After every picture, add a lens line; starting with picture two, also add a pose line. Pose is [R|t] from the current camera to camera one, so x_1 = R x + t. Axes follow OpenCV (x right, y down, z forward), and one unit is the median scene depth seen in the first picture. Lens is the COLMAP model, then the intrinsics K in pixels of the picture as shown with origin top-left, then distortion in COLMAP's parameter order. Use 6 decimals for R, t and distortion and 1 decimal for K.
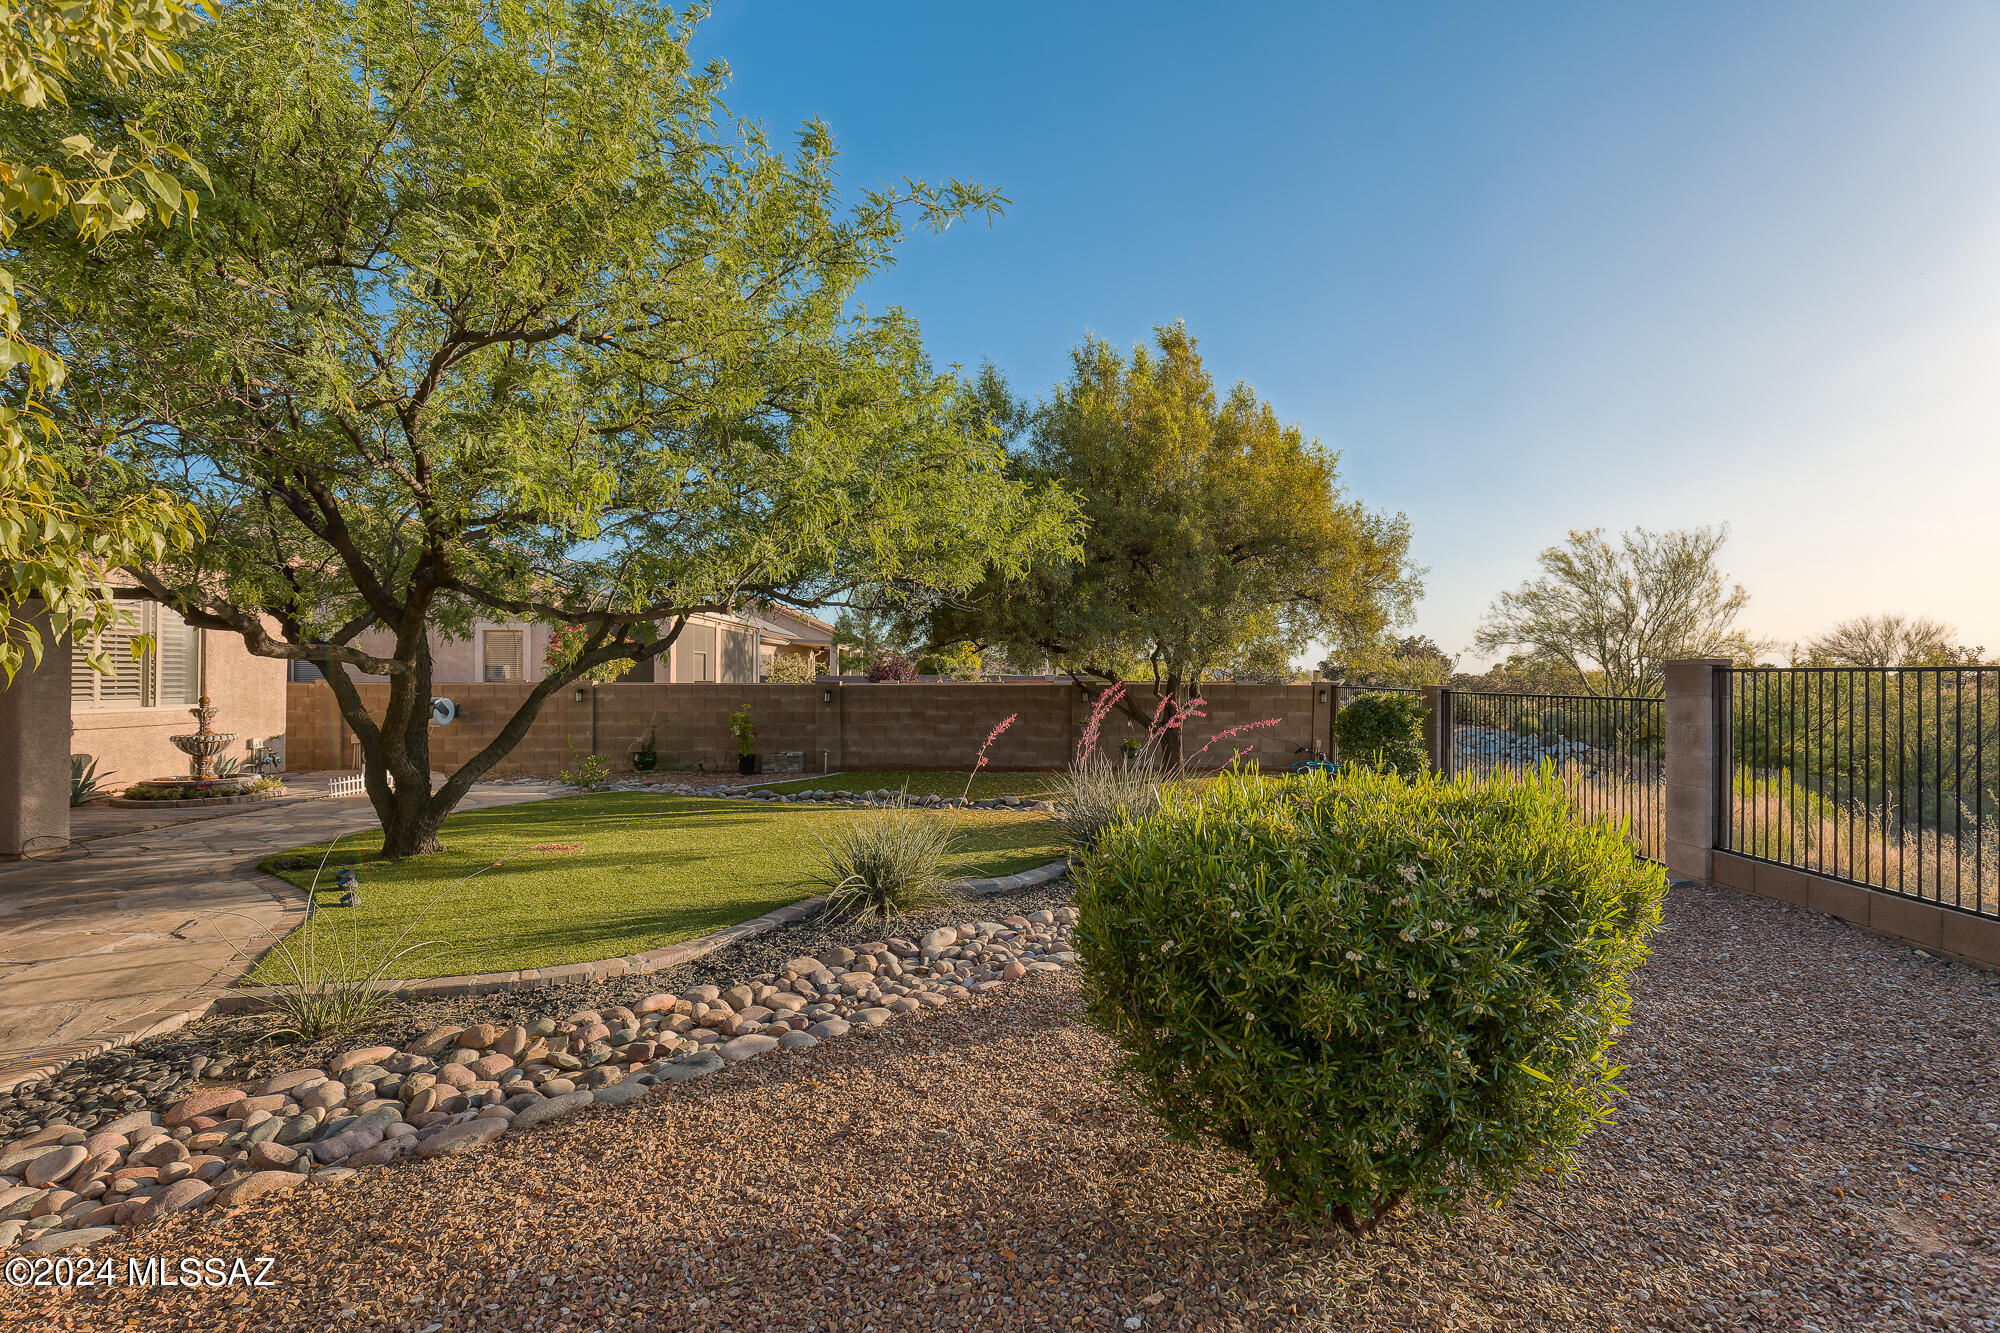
lens RADIAL K [[914.5, 0, 1013.9], [0, 914.5, 673.3], [0, 0, 1]] dist [0.005176, -0.000214]
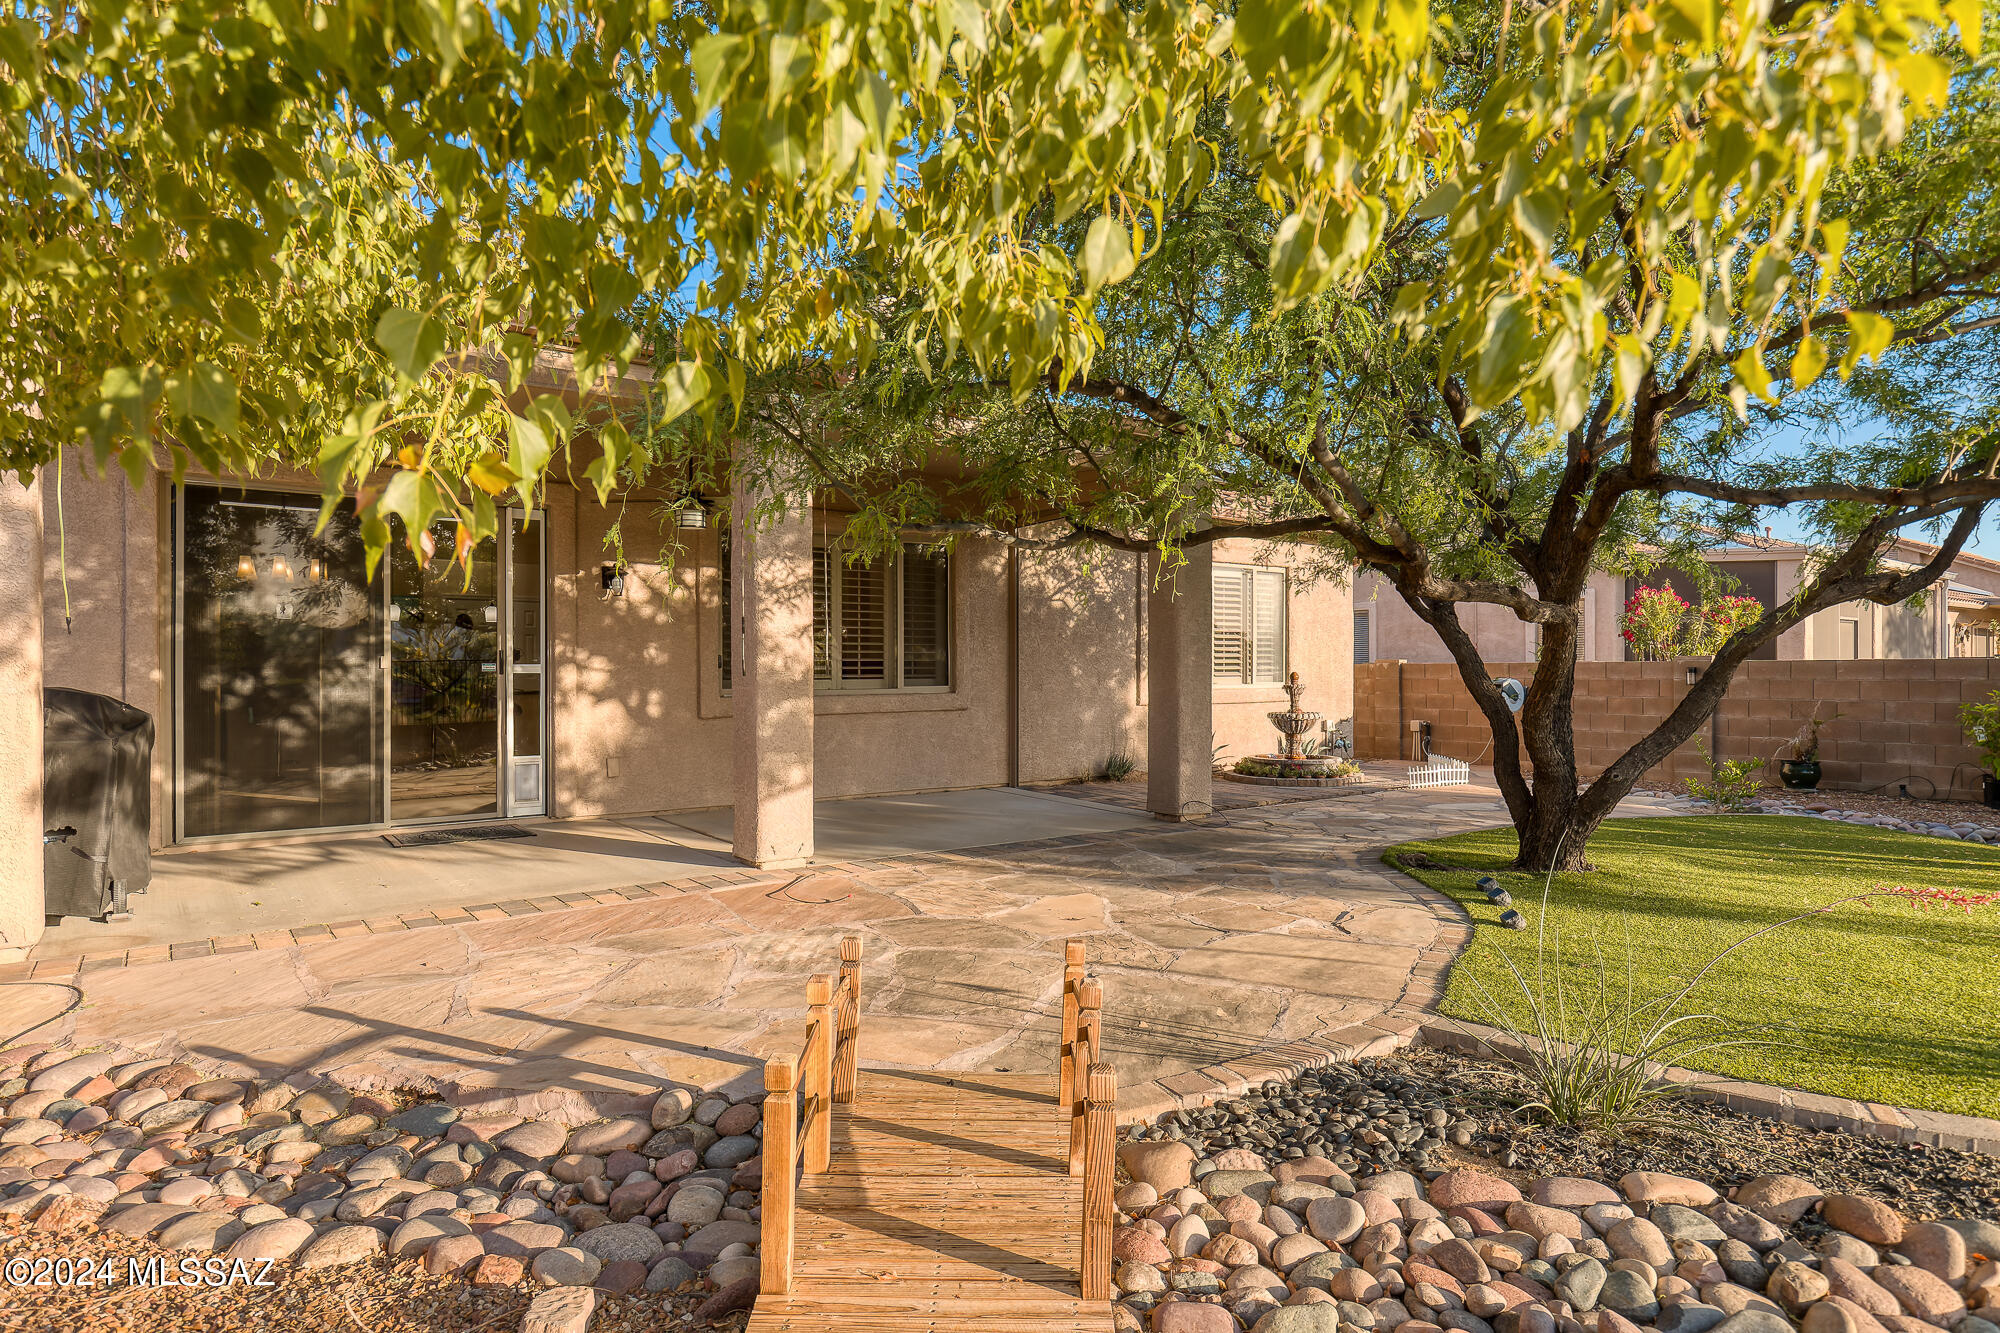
lens RADIAL K [[1131.6, 0, 996.8], [0, 1131.6, 666.2], [0, 0, 1]] dist [0.008152, -0.001070]
pose [[0.588854, -0.007330, -0.808206, -0.312018], [0.009616, 0.999952, -0.002063, 0.051864], [0.808182, -0.006557, 0.588896, 0.154518]]
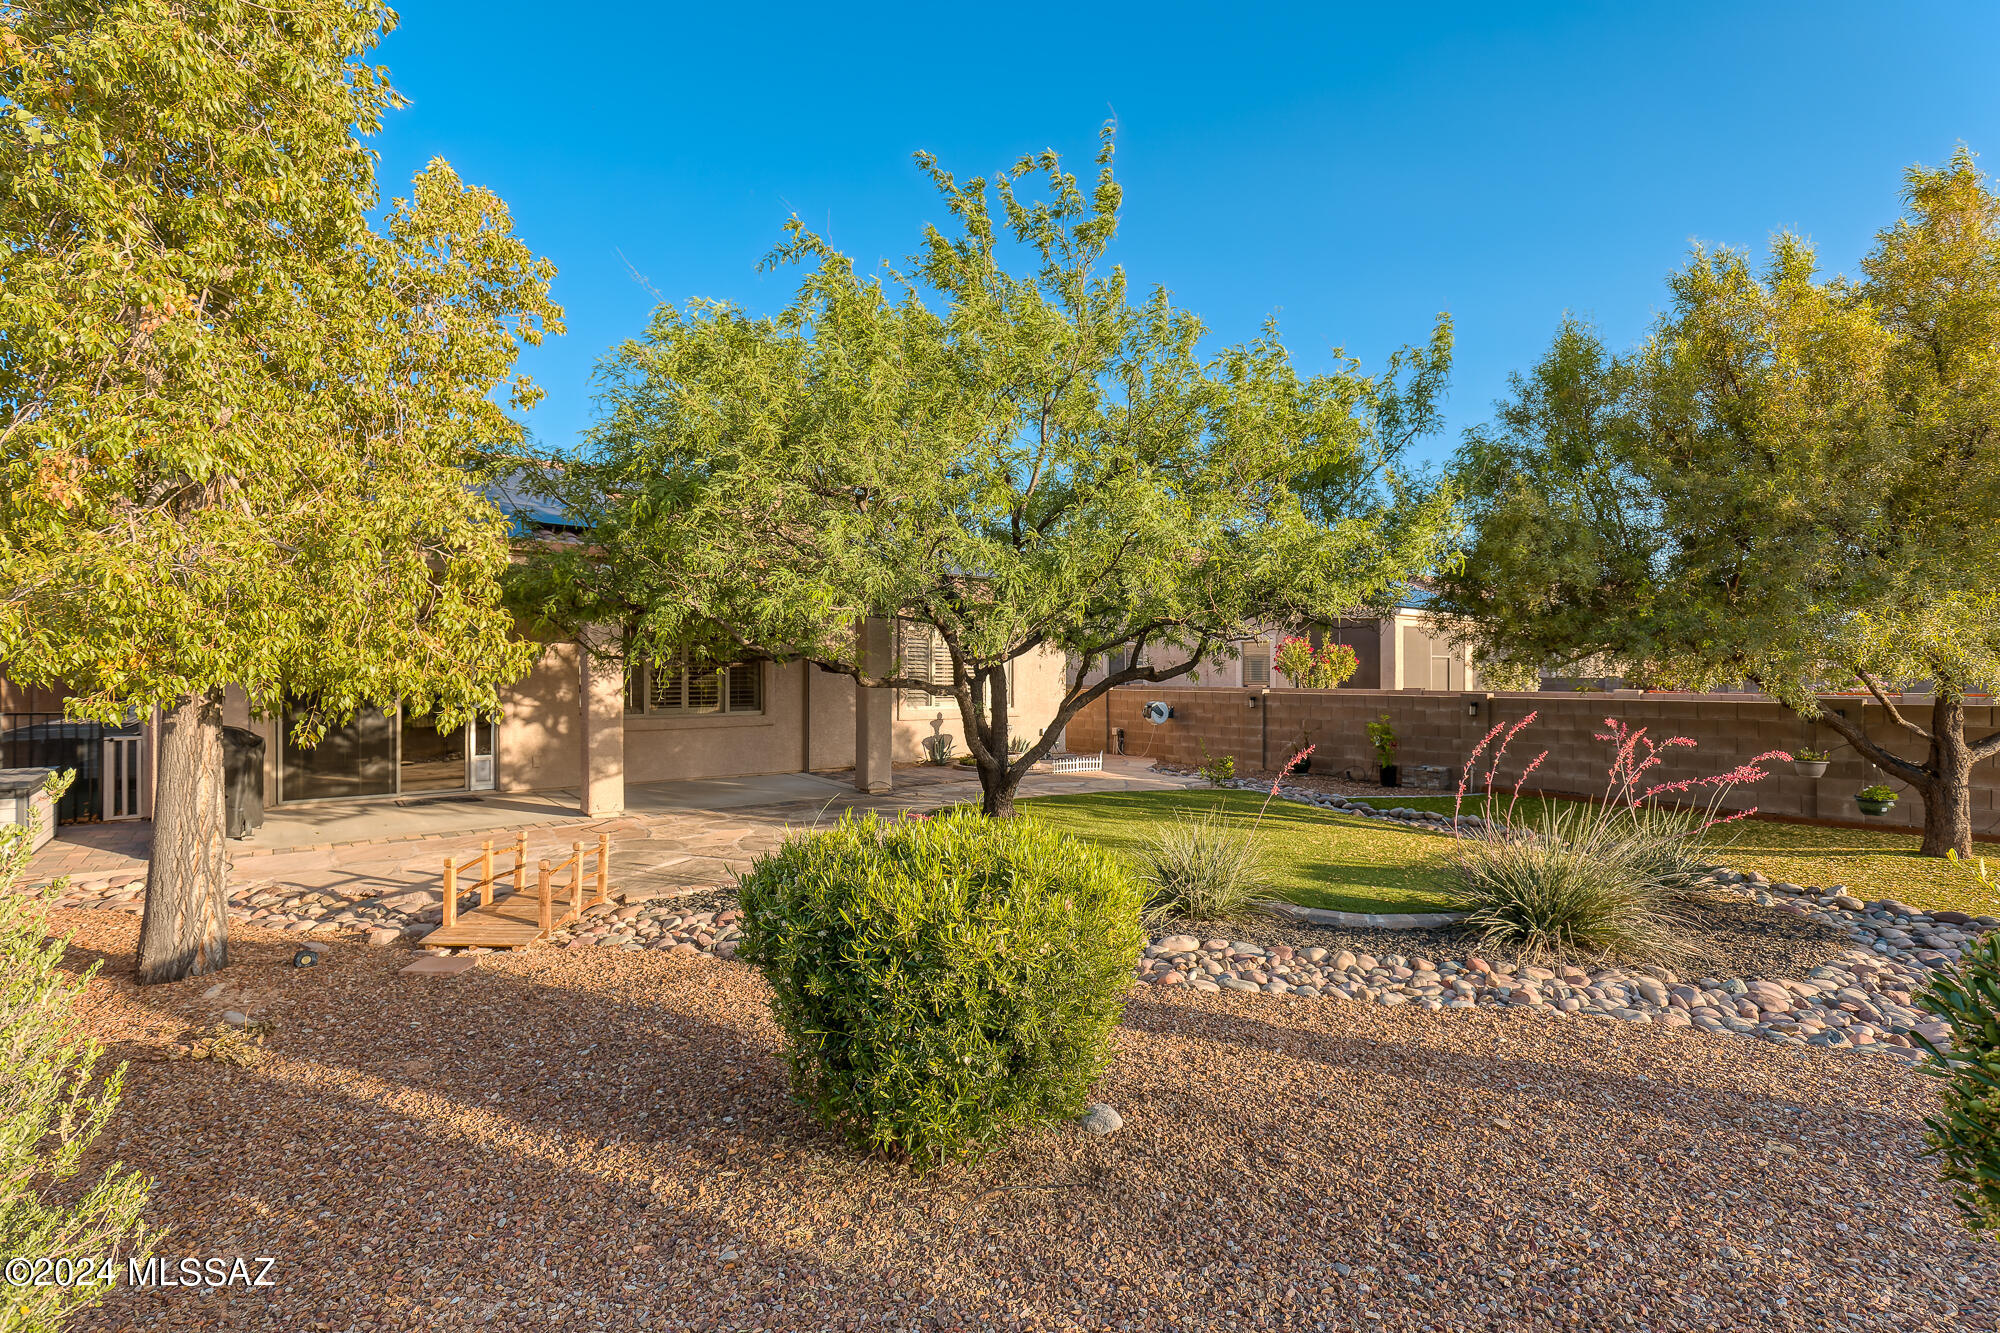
lens RADIAL K [[911.7, 0, 978.9], [0, 911.7, 672.5], [0, 0, 1]] dist [0.003737, 0.000232]
pose [[0.607120, -0.005049, -0.794594, 0.843752], [0.006630, 0.999977, -0.001288, -0.053488], [0.794582, -0.004486, 0.607140, 0.169704]]
